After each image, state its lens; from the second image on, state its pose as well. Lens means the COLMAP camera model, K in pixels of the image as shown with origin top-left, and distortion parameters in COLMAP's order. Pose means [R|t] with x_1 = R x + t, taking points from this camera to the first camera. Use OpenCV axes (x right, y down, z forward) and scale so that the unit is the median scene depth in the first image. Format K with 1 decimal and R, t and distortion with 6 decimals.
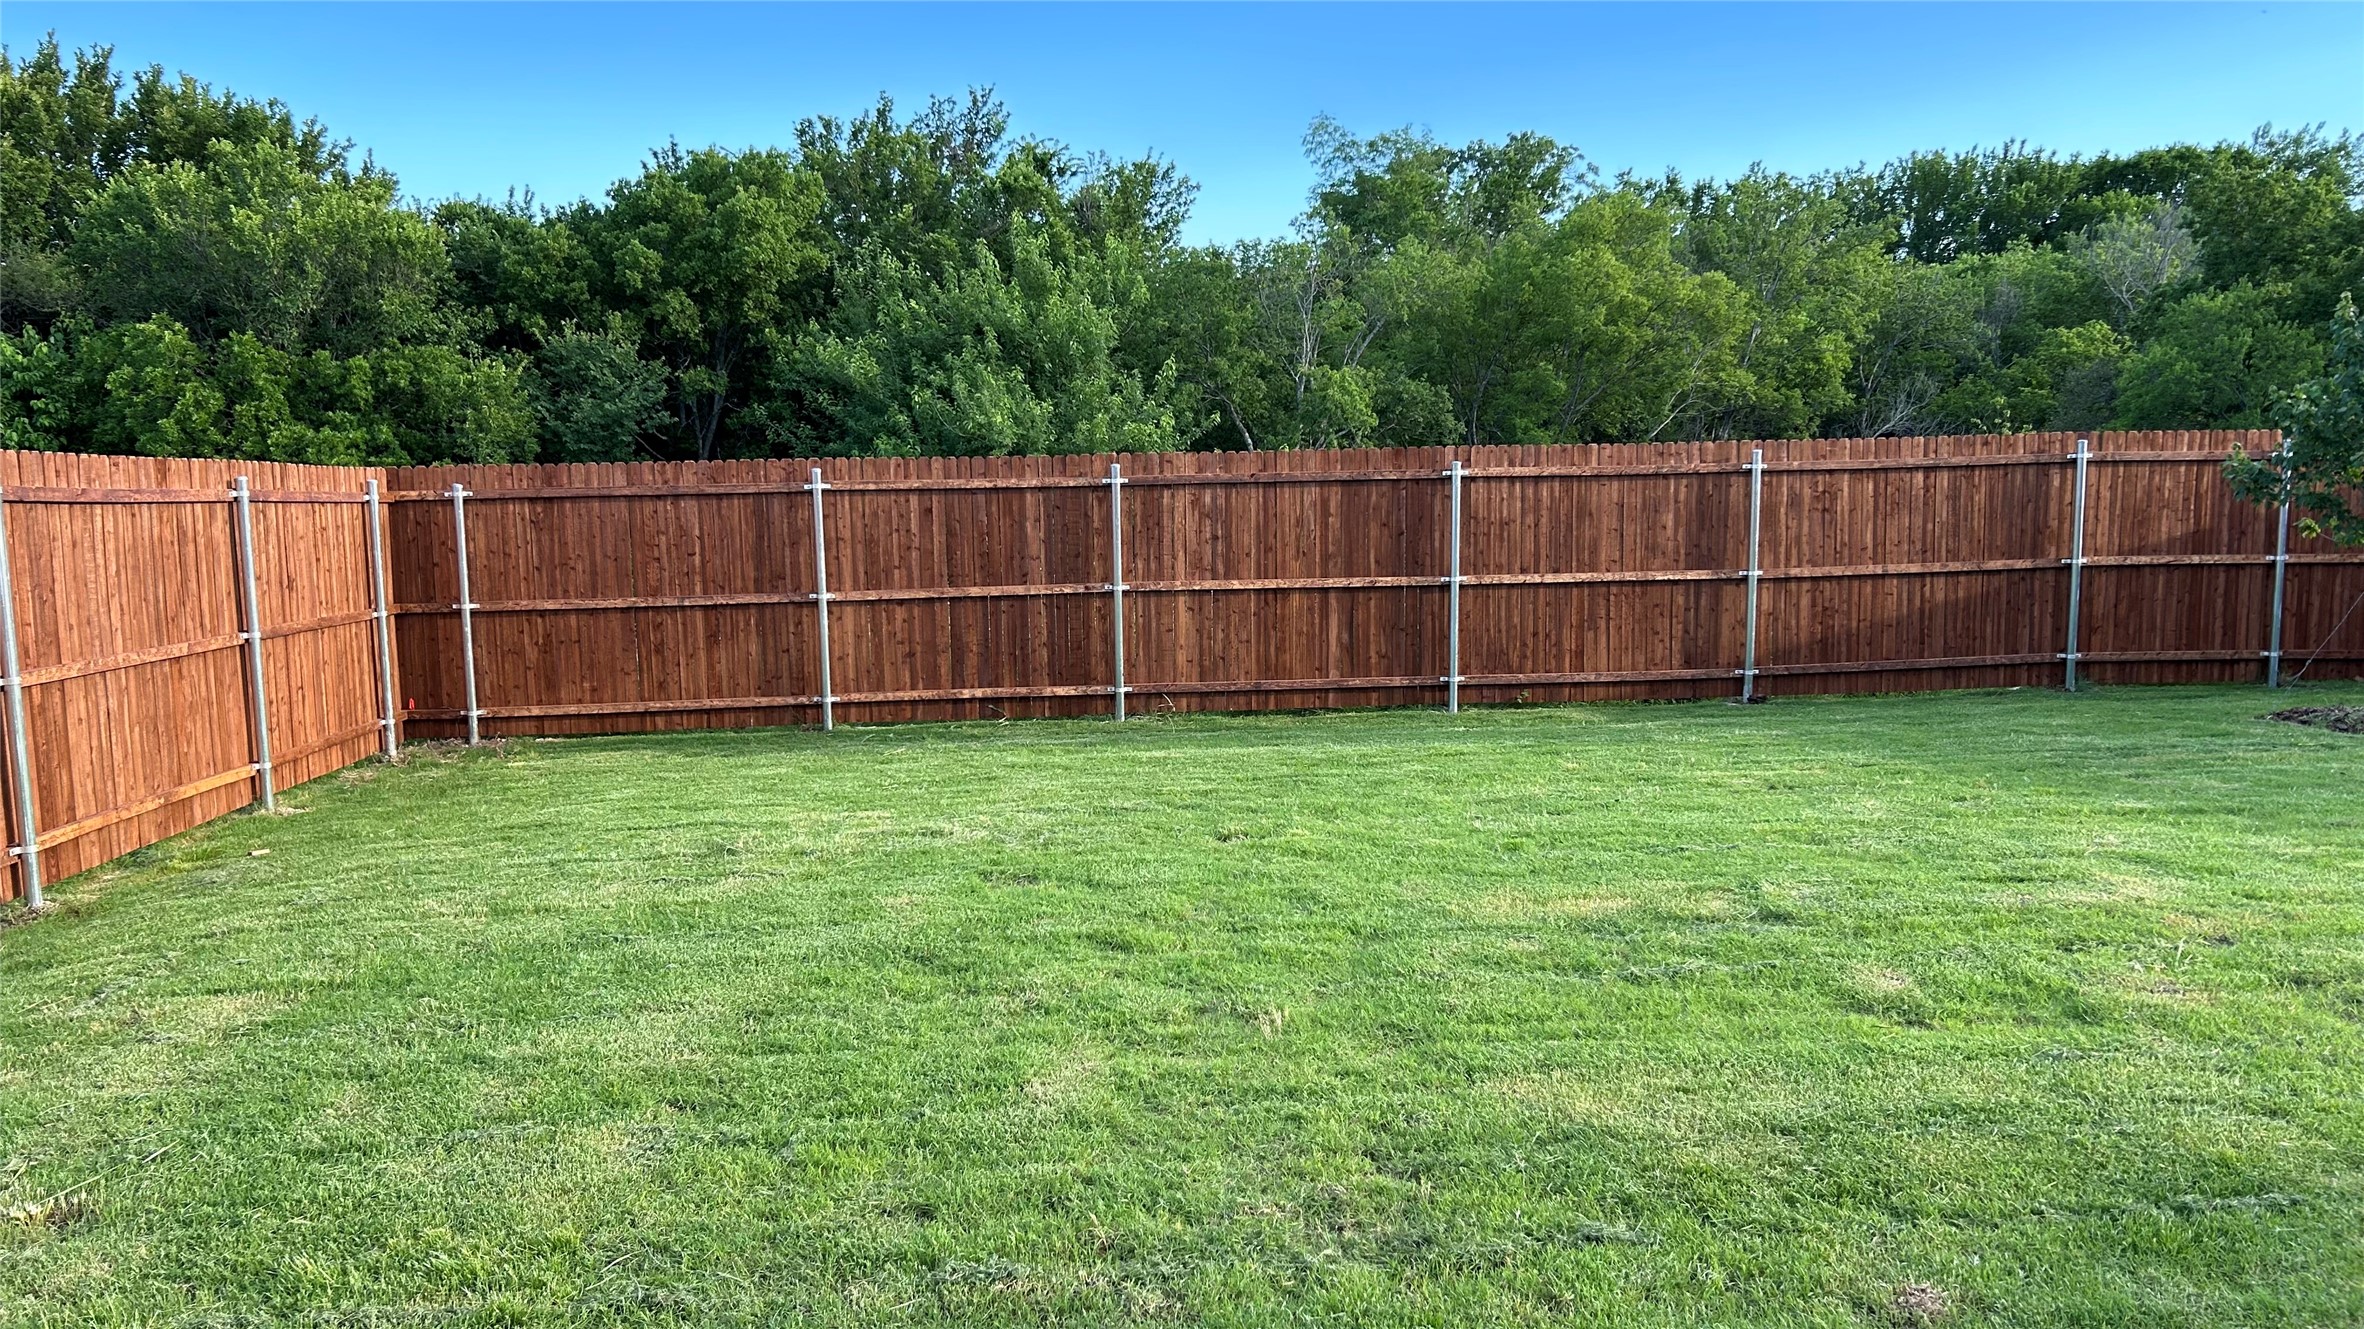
lens RADIAL K [[1783.0, 0, 1182.0], [0, 1783.0, 664.5], [0, 0, 1]] dist [0.071444, -0.094292]
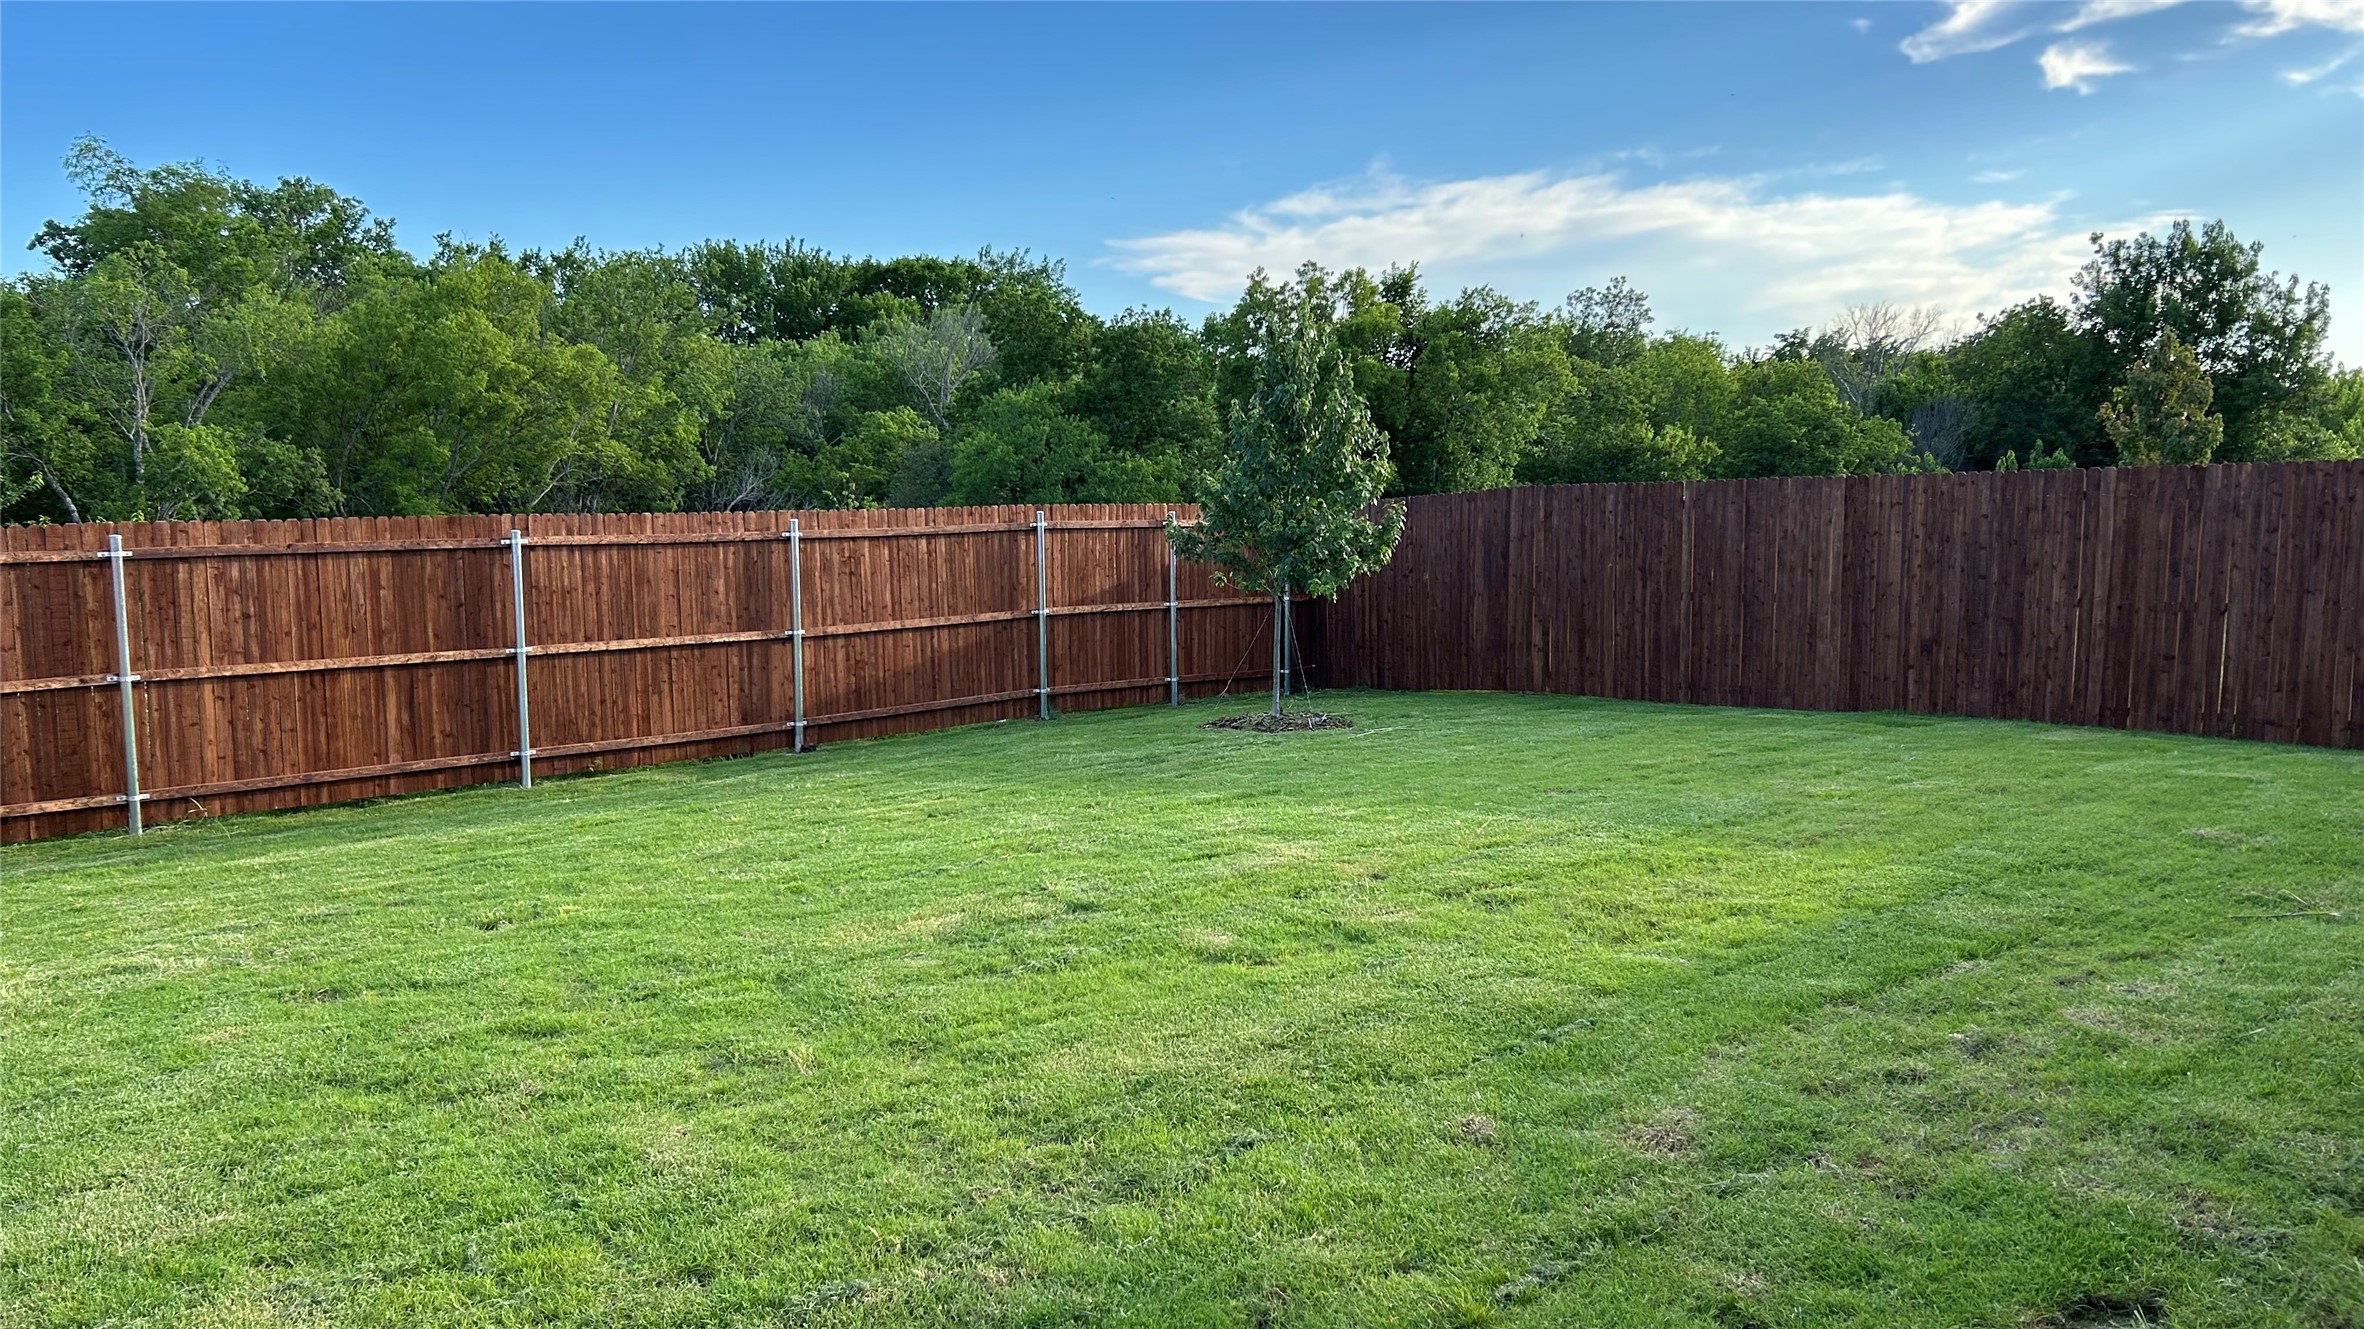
lens RADIAL K [[1764.4, 0, 1182.0], [0, 1764.4, 664.5], [0, 0, 1]] dist [0.154209, -0.243780]
pose [[0.799076, -0.053537, 0.598842, -0.143187], [0.075883, 0.997043, -0.012120, -0.000909], [-0.596422, 0.055127, 0.800775, 0.002885]]
